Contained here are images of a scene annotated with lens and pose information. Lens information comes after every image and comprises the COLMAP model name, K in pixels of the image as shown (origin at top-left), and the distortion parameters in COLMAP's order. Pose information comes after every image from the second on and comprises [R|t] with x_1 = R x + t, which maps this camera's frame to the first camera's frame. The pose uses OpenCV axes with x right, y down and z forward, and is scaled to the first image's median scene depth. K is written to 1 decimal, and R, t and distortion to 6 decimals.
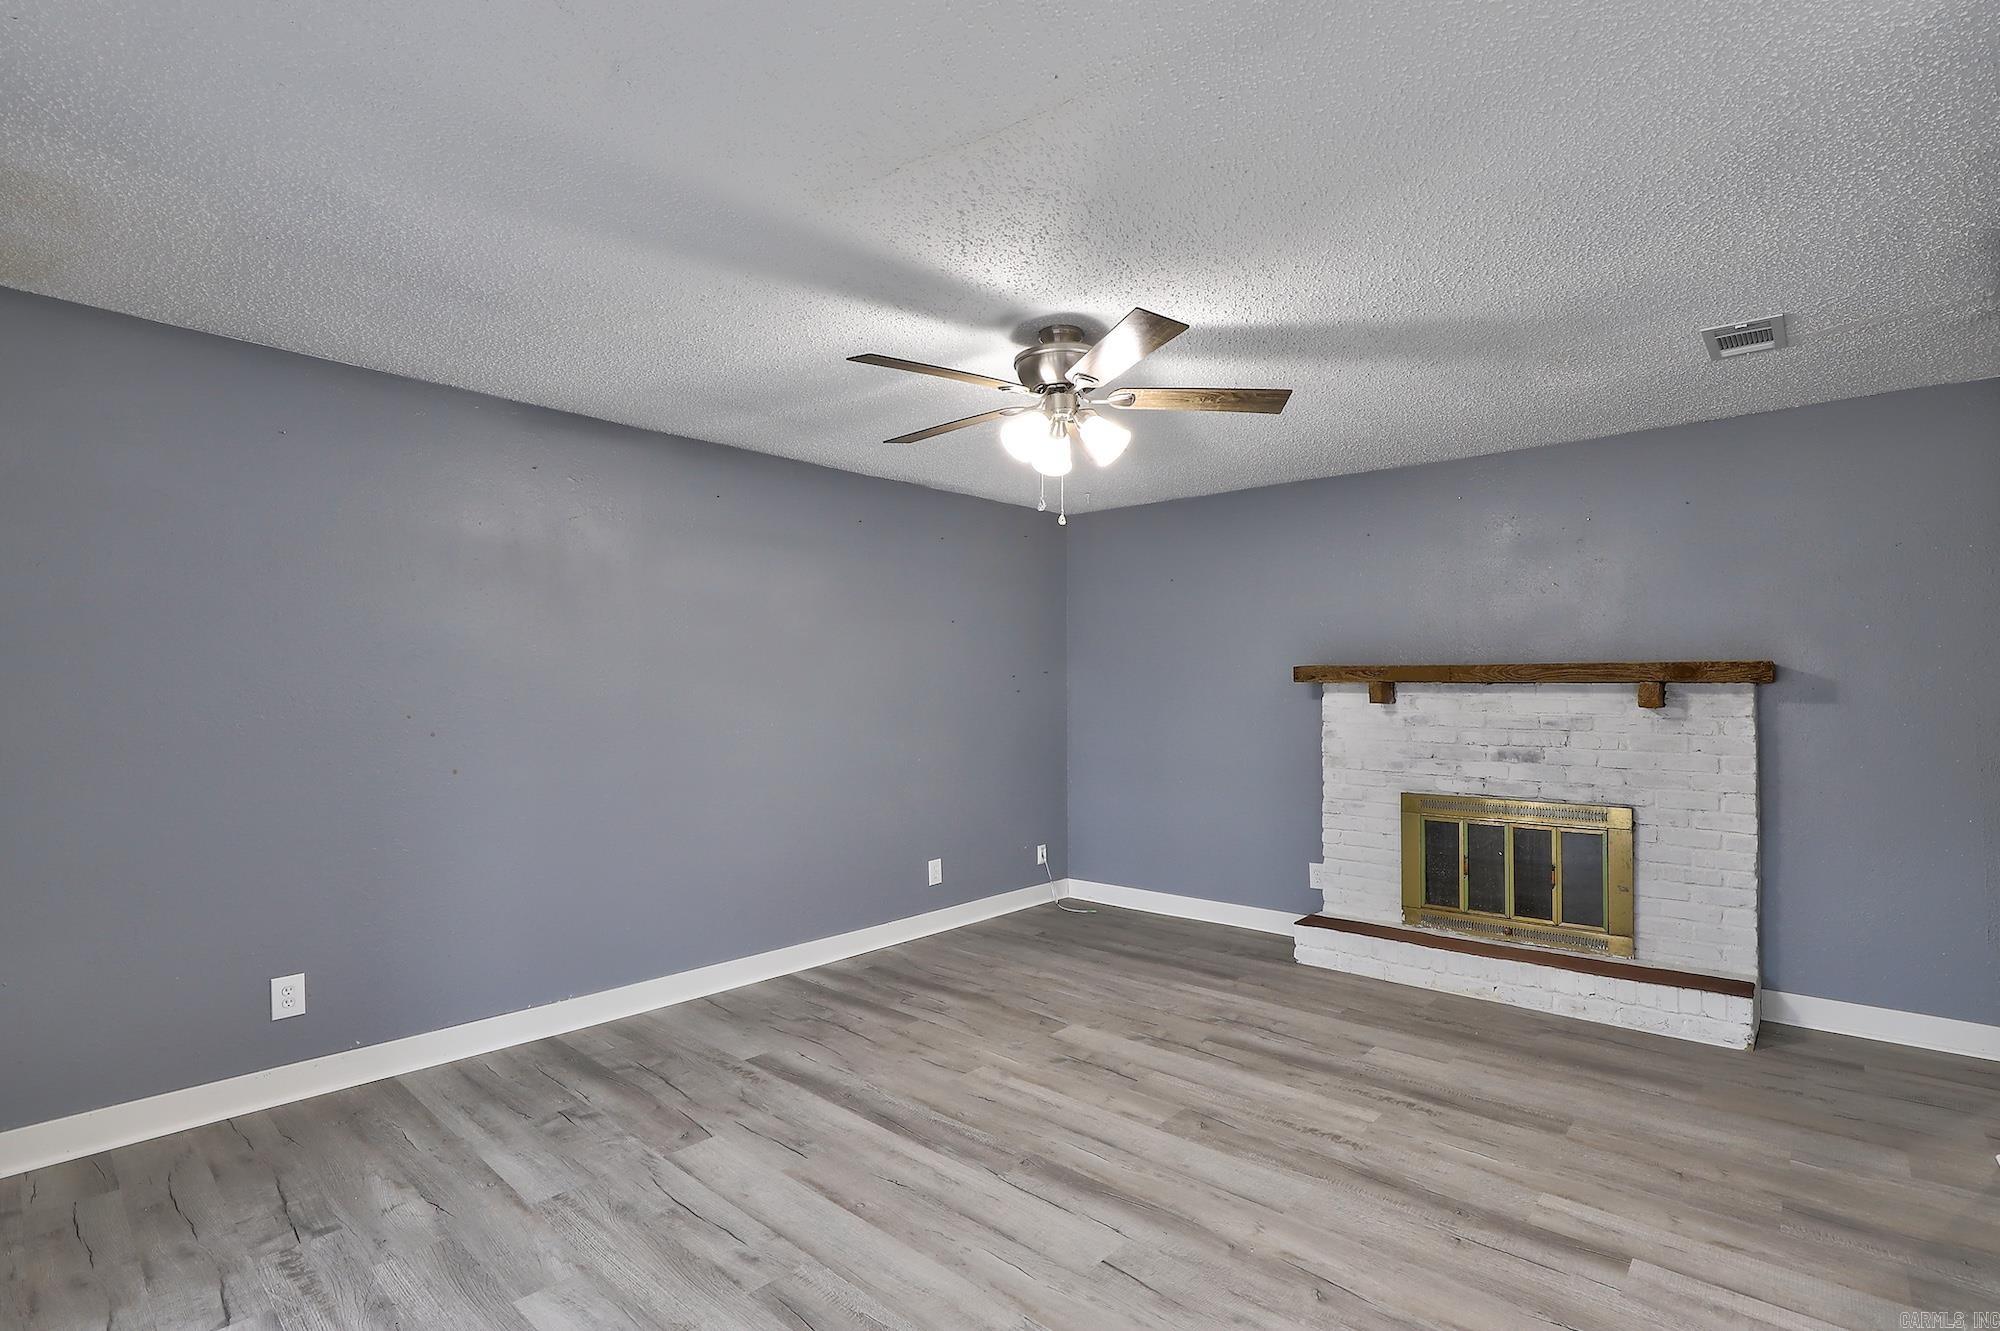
lens RADIAL K [[887.9, 0, 1000.0], [0, 887.9, 665.5], [0, 0, 1]] dist [-0.018366, 0.000061]
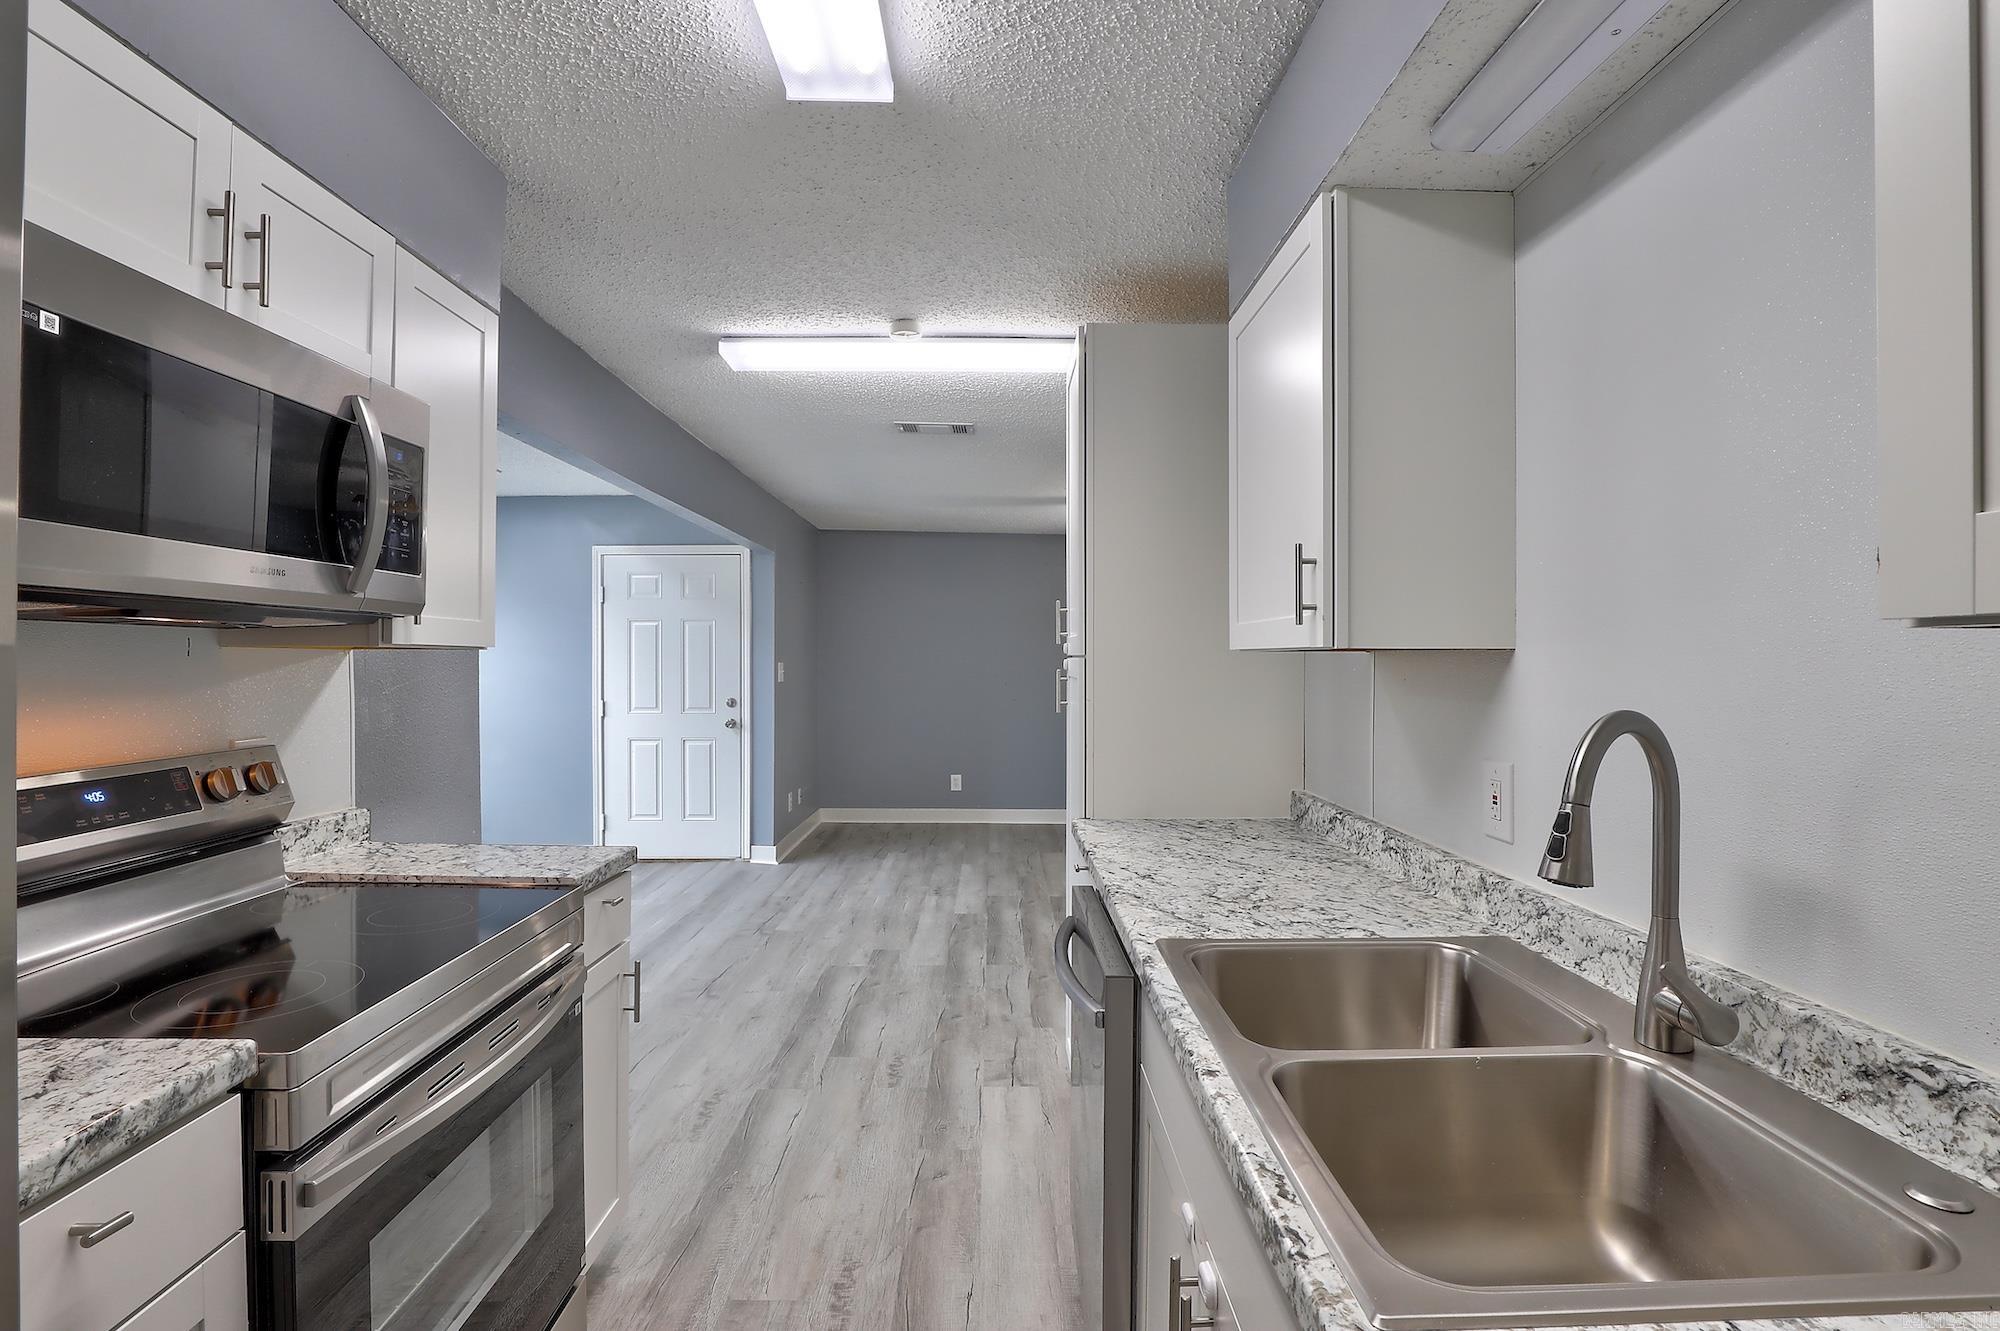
lens RADIAL K [[940.6, 0, 1000.0], [0, 940.6, 665.5], [0, 0, 1]] dist [-0.038725, 0.009634]
pose [[0.650557, 0.004803, -0.759442, 0.999622], [0.013234, 0.999756, 0.017659, -0.010576], [0.759342, -0.021539, 0.650335, -0.503398]]
